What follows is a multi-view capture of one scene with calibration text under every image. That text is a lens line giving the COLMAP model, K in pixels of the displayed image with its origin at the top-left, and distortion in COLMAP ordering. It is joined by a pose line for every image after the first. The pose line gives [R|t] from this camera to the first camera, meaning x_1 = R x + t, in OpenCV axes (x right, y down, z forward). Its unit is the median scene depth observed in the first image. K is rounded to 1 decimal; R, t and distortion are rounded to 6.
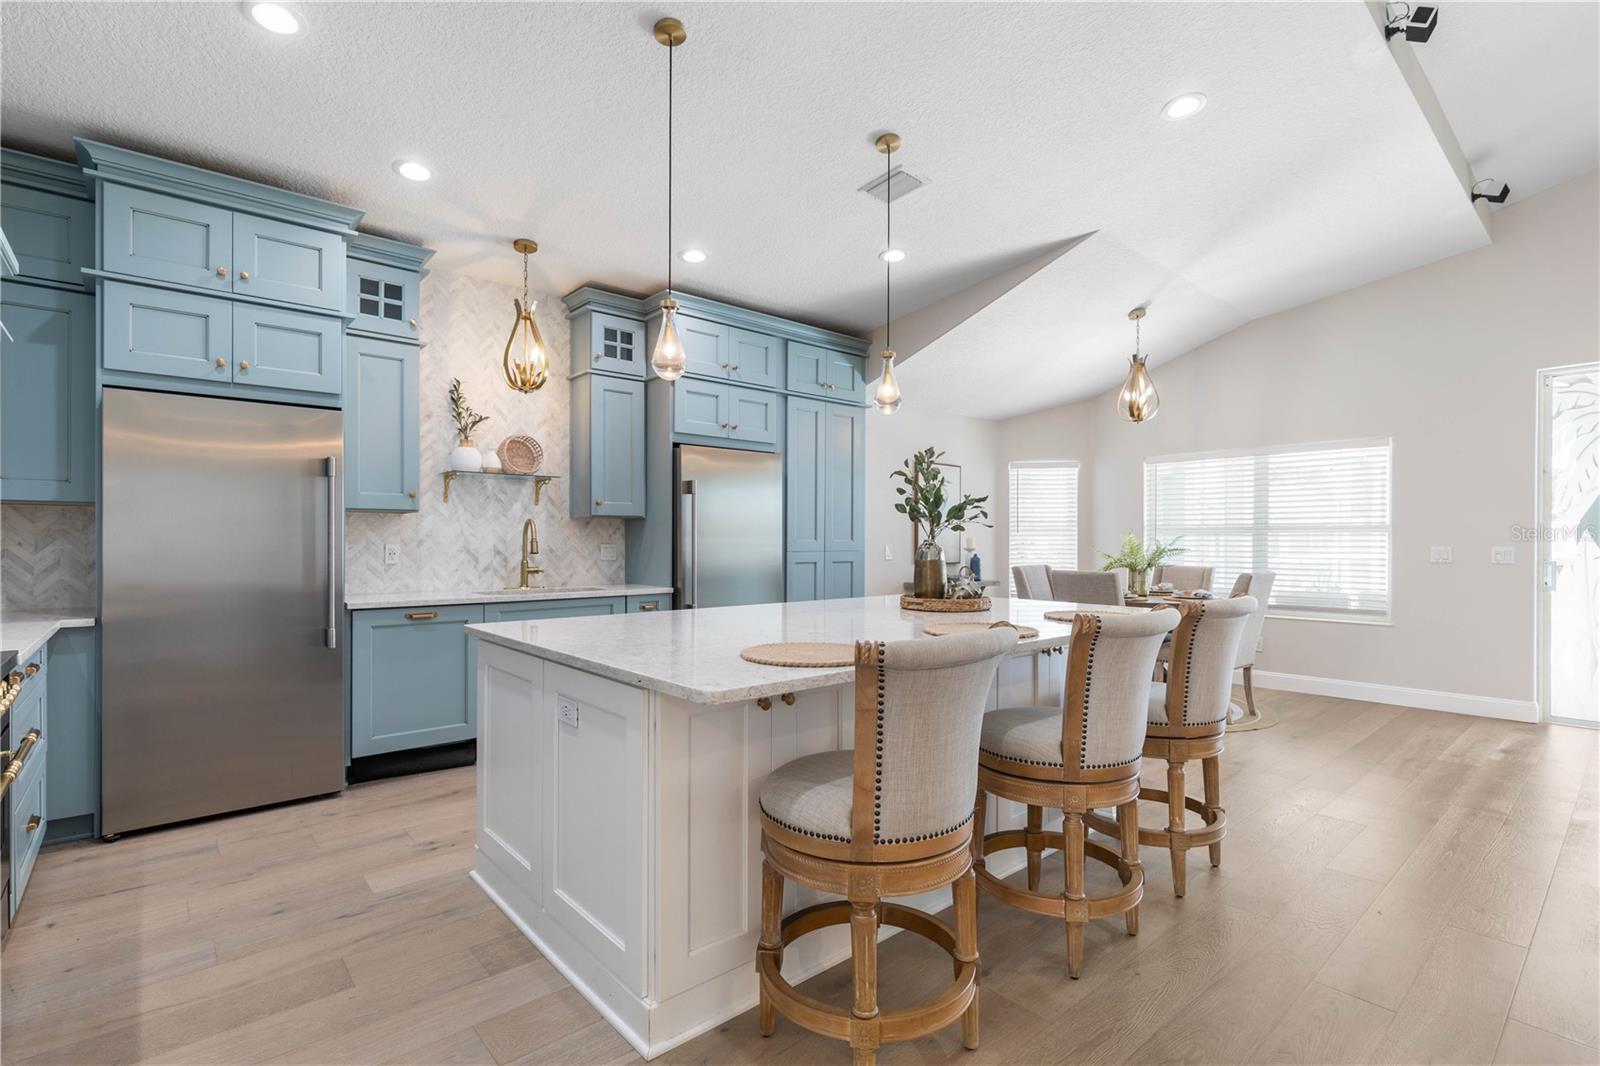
lens RADIAL K [[759.2, 0, 802.7], [0, 759.2, 544.2], [0, 0, 1]] dist [-0.000495, -0.000876]
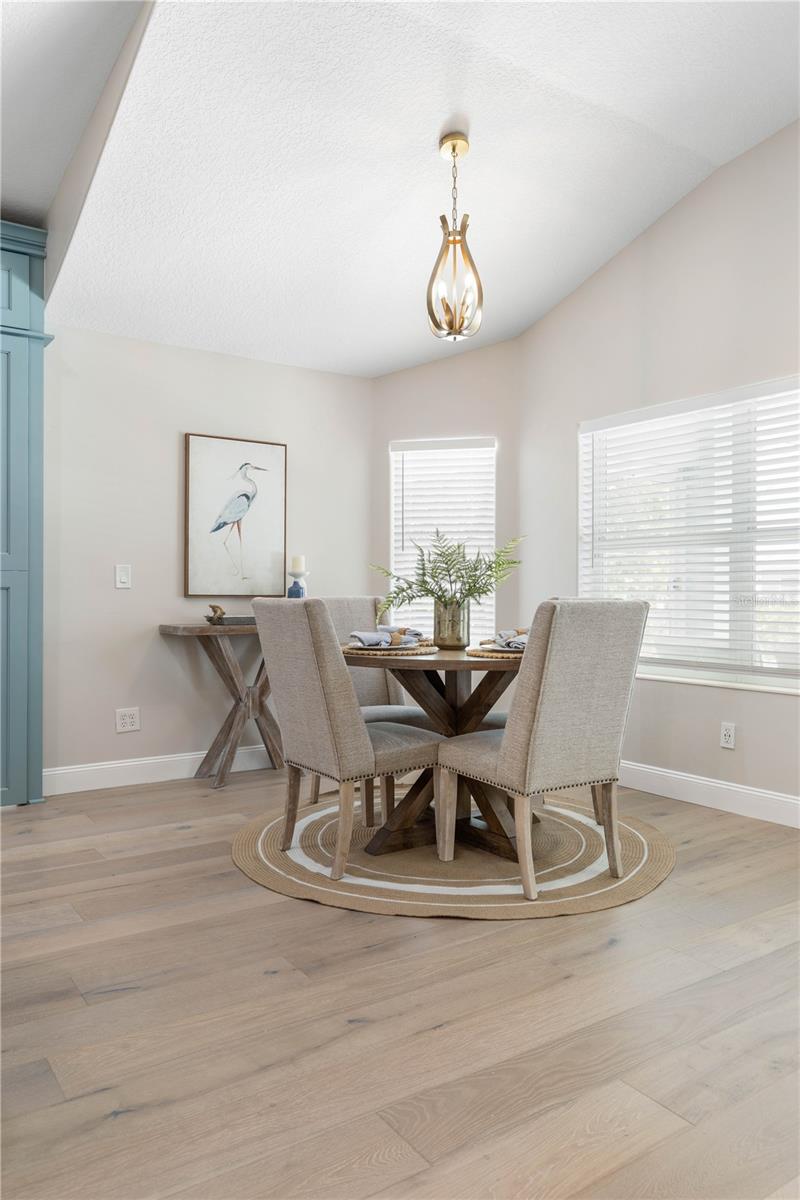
lens RADIAL K [[852.1, 0, 400.9], [0, 852.1, 597.4], [0, 0, 1]] dist [-0.009953, 0.010014]
pose [[0.990999, 0.004745, -0.133782, 0.554412], [-0.005016, 0.999986, -0.001690, 0.036873], [0.133772, 0.002346, 0.991009, 0.424281]]
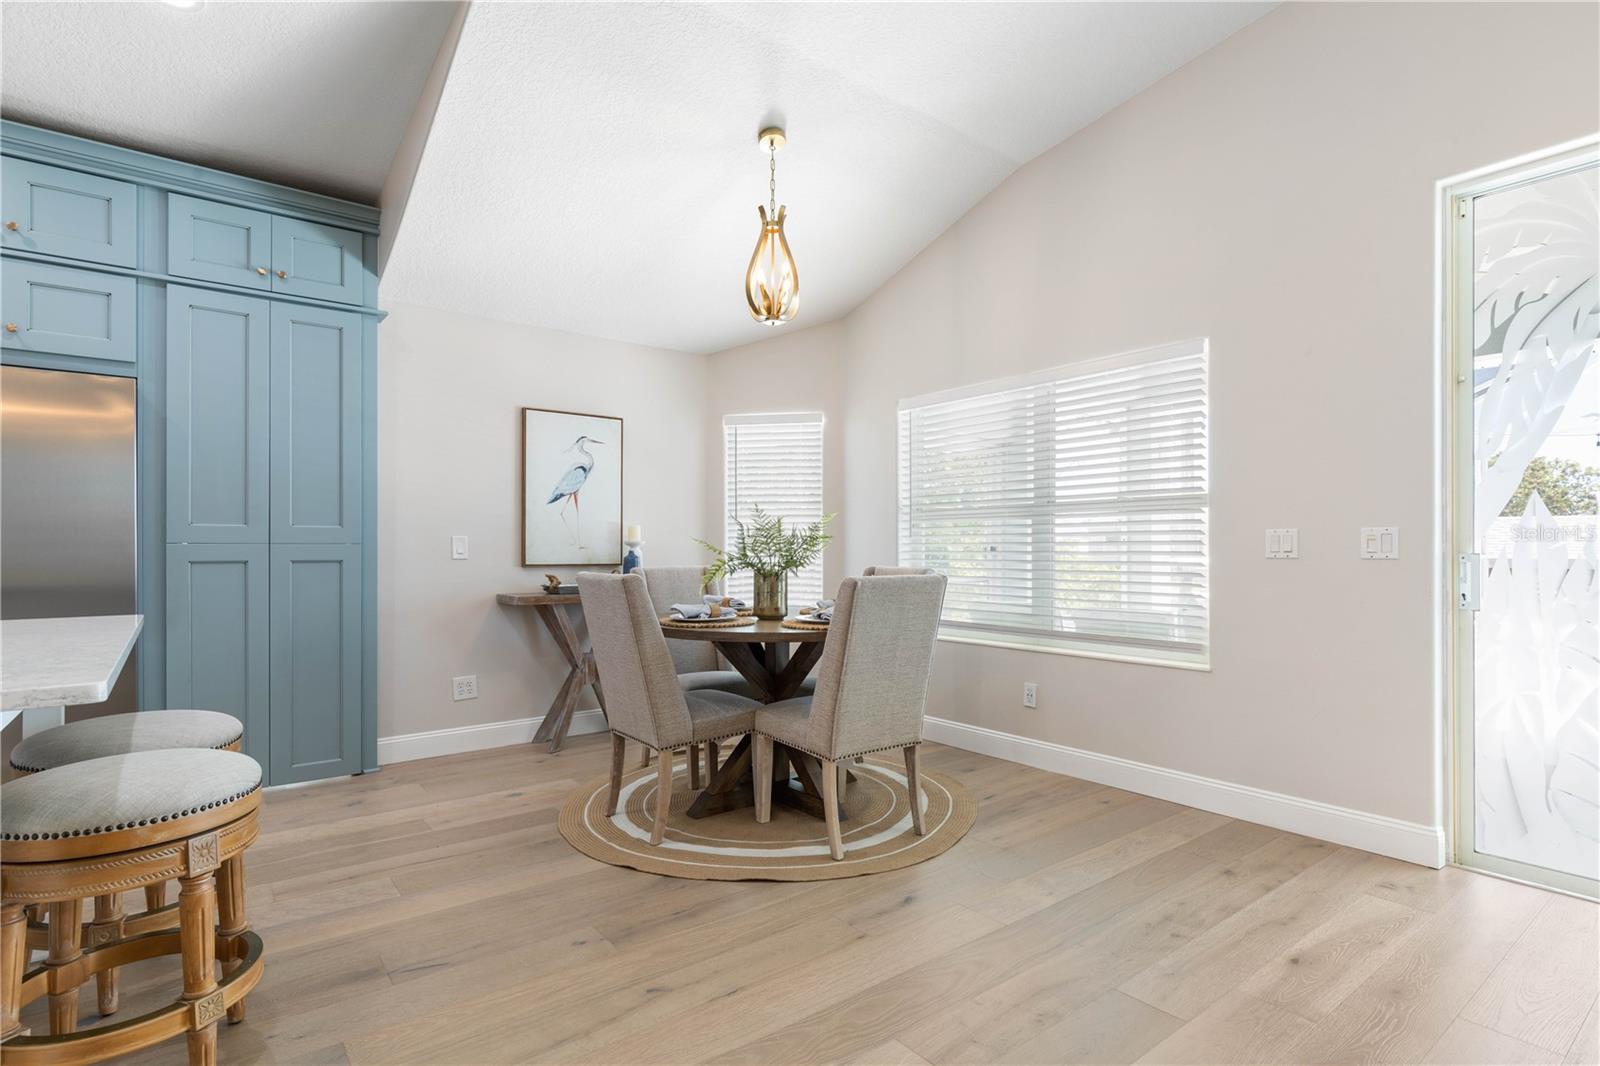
lens RADIAL K [[808.7, 0, 821.8], [0, 808.7, 550.1], [0, 0, 1]] dist [-0.002904, 0.002525]
pose [[0.998121, -0.002528, -0.061219, 0.588442], [0.002249, 0.999987, -0.004632, 0.021987], [0.061230, 0.004486, 0.998114, 0.428501]]
